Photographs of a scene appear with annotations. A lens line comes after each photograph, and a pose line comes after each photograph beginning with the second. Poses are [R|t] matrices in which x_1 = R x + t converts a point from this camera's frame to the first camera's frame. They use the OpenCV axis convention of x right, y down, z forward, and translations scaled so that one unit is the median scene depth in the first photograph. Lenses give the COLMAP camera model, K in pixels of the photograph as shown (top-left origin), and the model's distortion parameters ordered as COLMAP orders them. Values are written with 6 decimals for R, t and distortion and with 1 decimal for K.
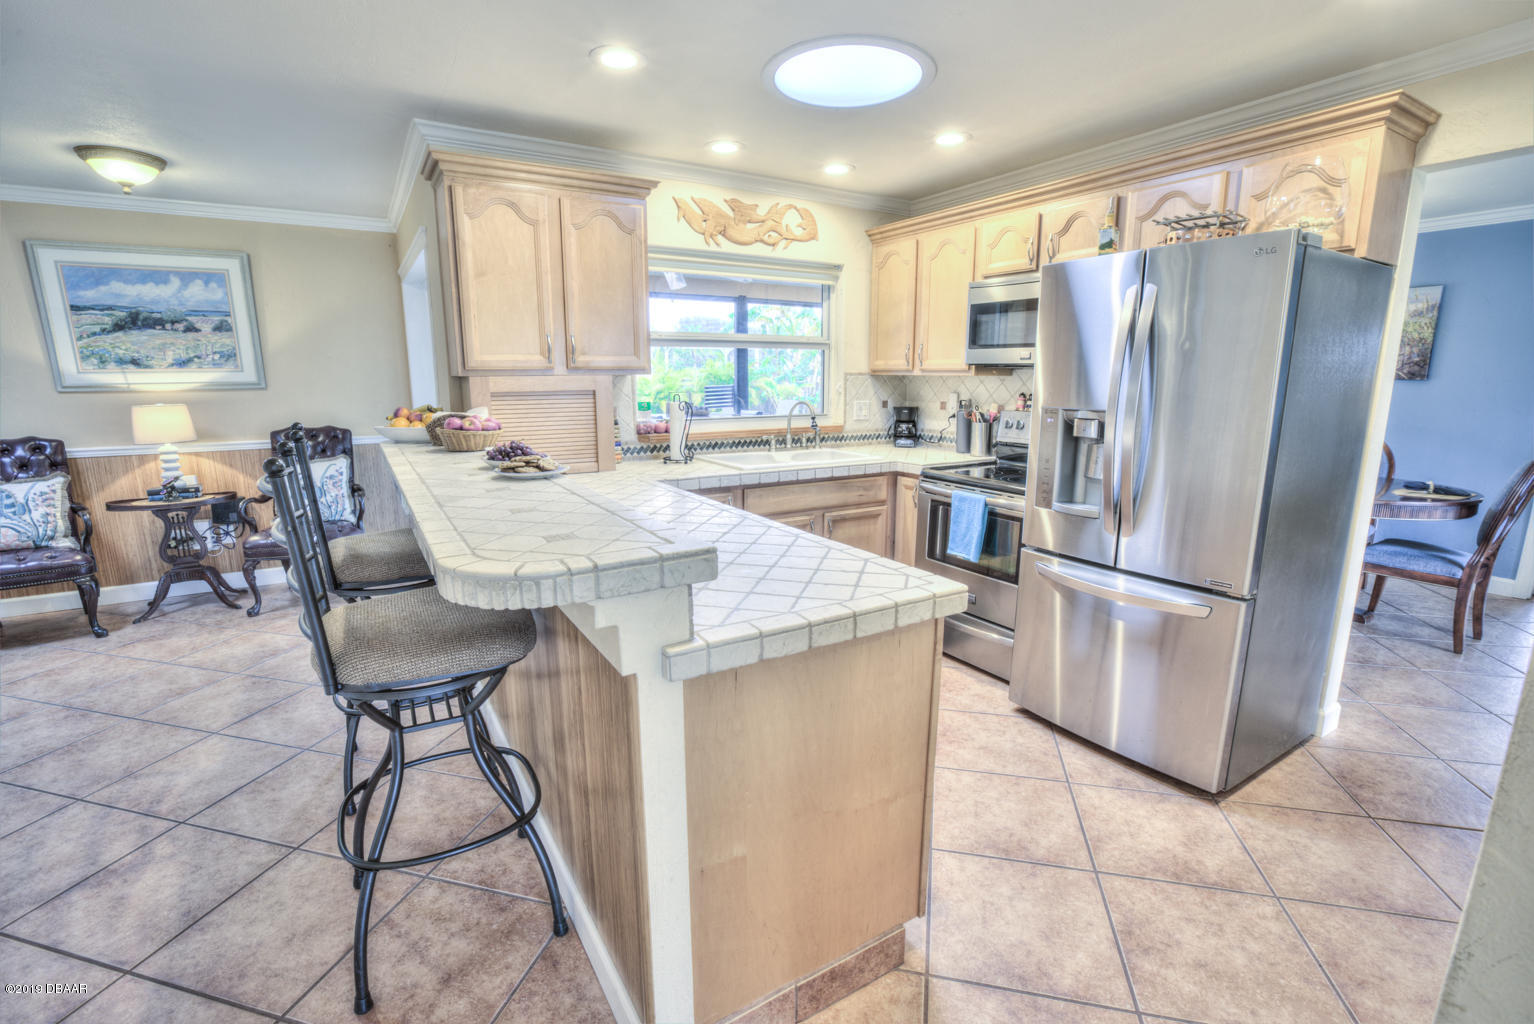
lens RADIAL K [[685.0, 0, 768.2], [0, 685.0, 517.9], [0, 0, 1]] dist [-0.050399, 0.014873]
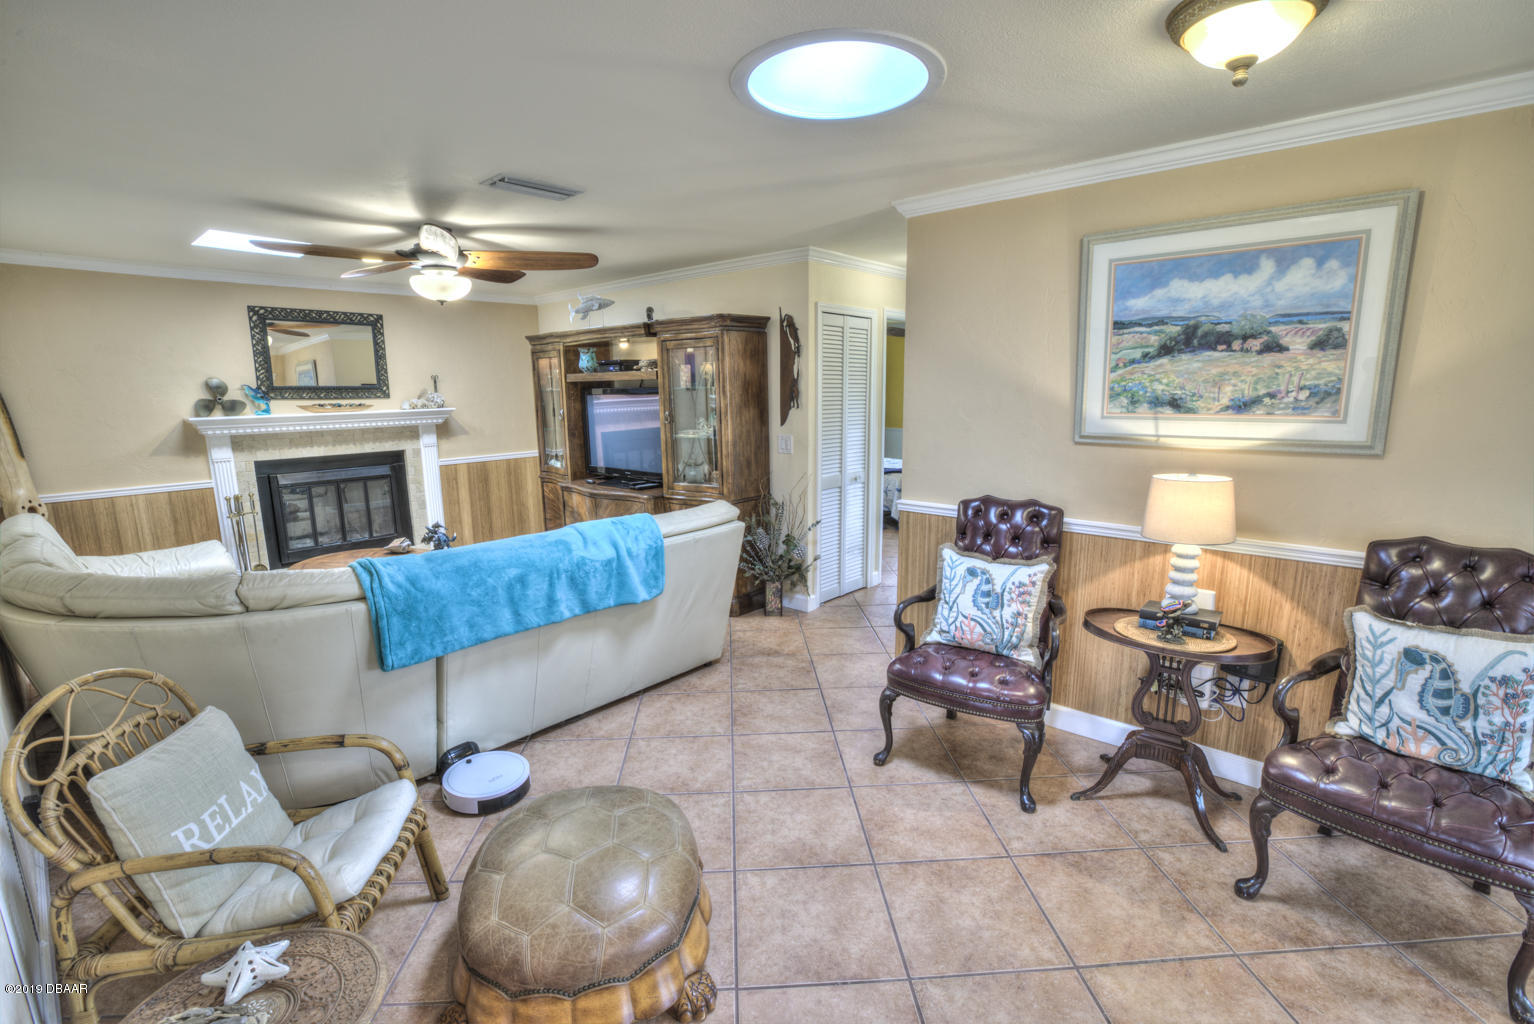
lens RADIAL K [[685.0, 0, 768.2], [0, 685.0, 517.9], [0, 0, 1]] dist [-0.050399, 0.014873]
pose [[0.285419, 0.172519, -0.942748, -0.435568], [-0.186114, 0.974917, 0.122059, -0.133487], [0.940158, 0.140620, 0.310368, 0.442048]]
